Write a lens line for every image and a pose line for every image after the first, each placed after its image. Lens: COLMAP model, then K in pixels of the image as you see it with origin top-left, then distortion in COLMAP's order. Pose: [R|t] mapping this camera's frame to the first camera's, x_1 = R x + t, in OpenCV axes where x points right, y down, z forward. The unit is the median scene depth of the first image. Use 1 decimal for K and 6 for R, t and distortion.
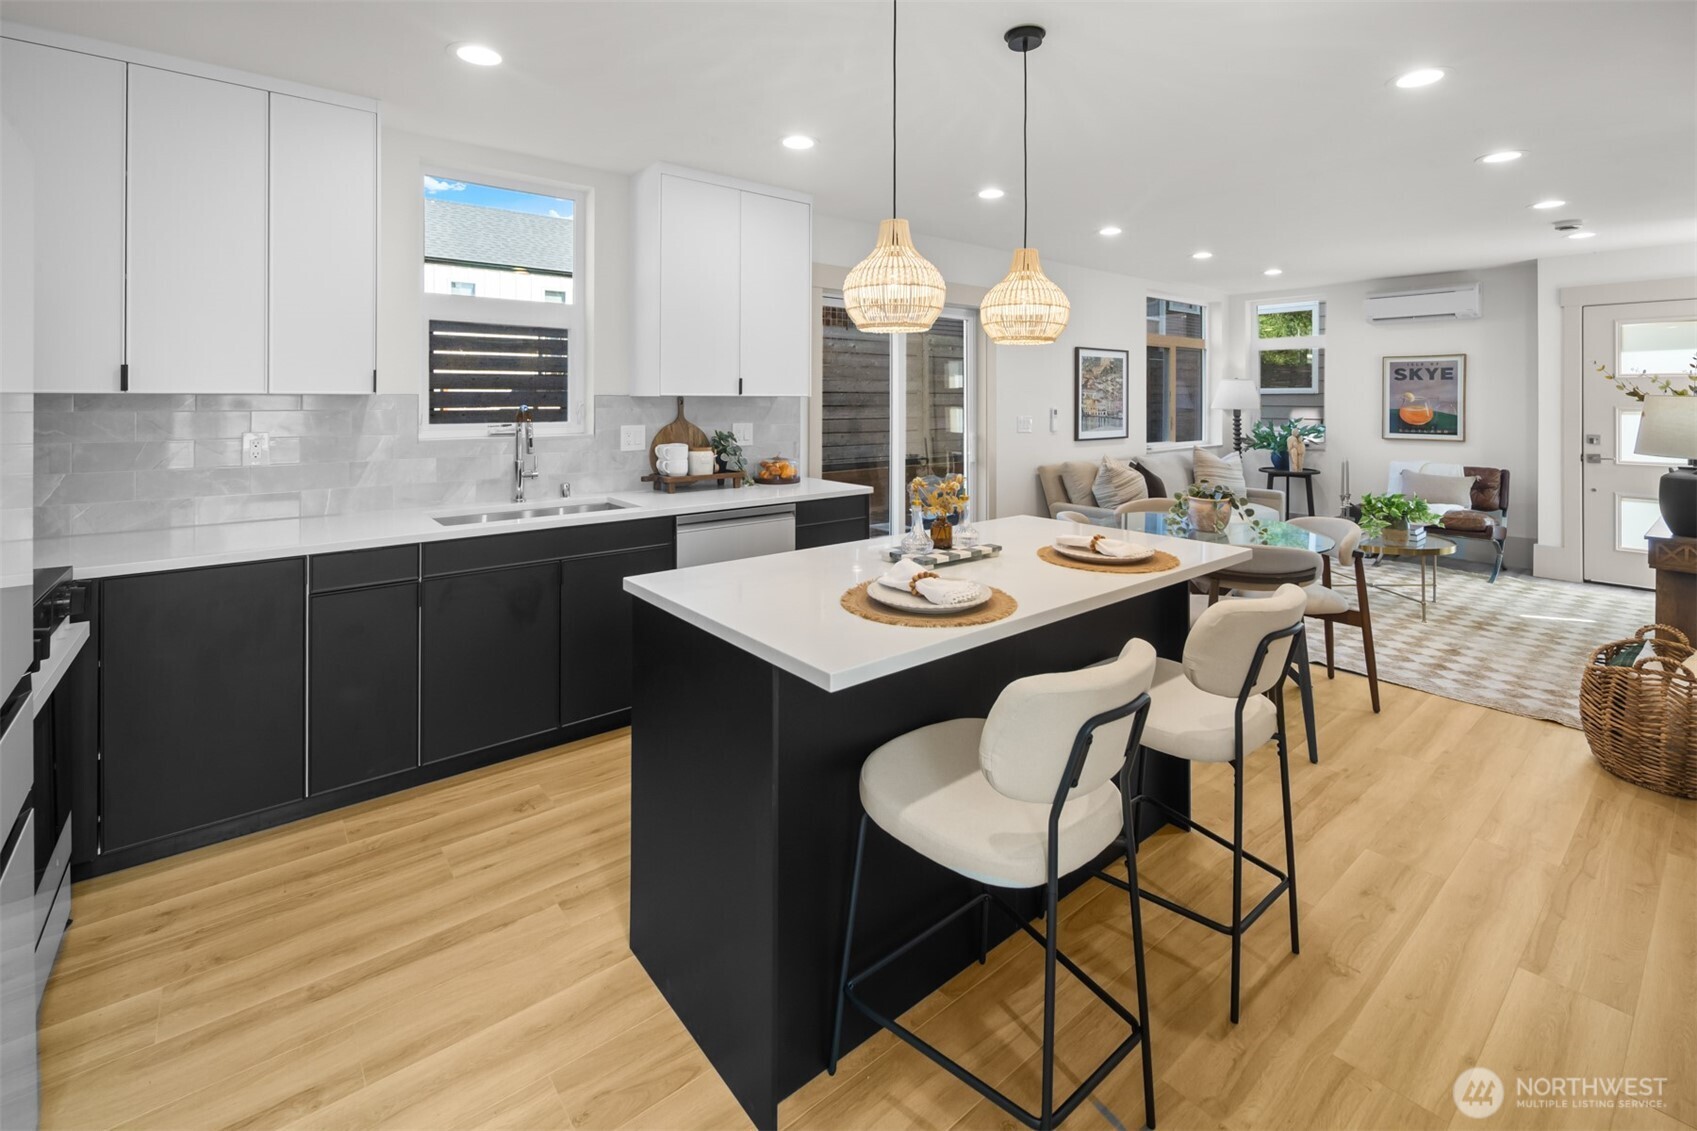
lens RADIAL K [[741.2, 0, 863.1], [0, 741.2, 398.4], [0, 0, 1]] dist [0.001820, -0.003072]
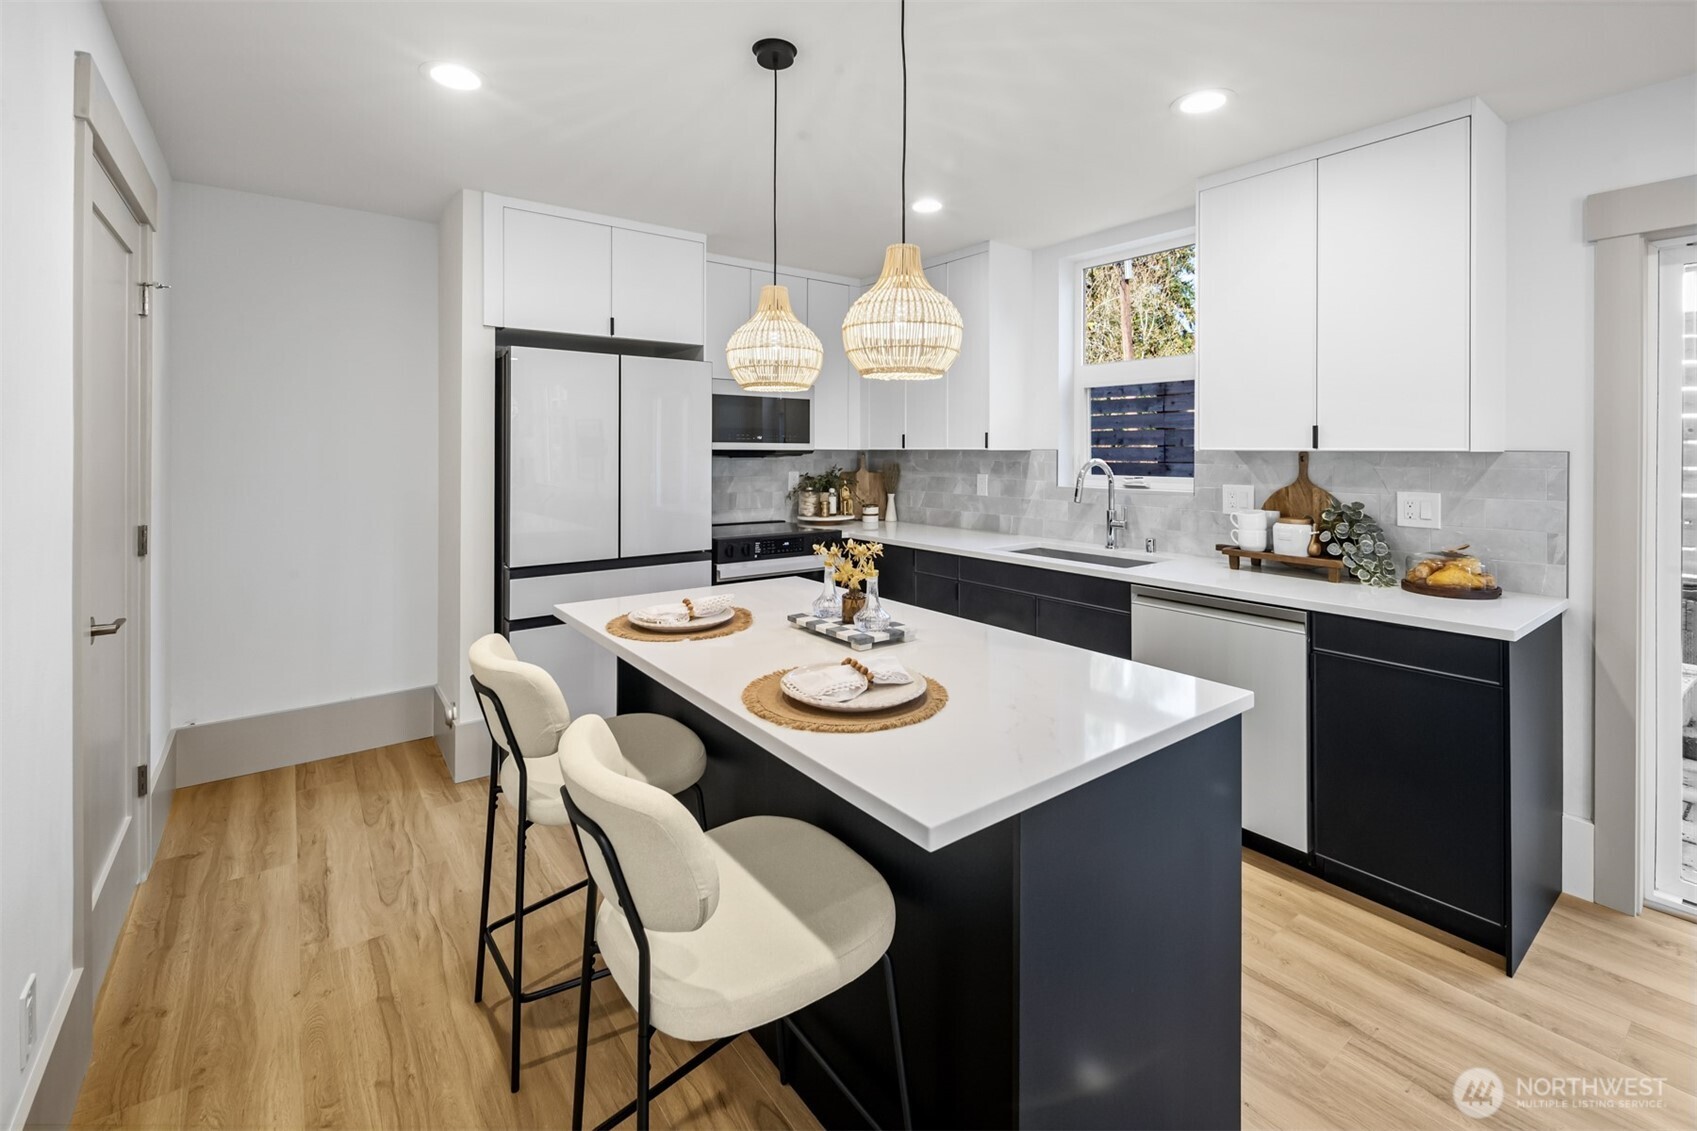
lens RADIAL K [[741.2, 0, 845.1], [0, 741.2, 447.4], [0, 0, 1]] dist [0.001820, -0.003072]
pose [[-0.049454, -0.006045, -0.998758, 0.692522], [-0.003328, 0.999977, -0.005888, -0.000997], [0.998771, 0.003033, -0.049473, 0.718012]]
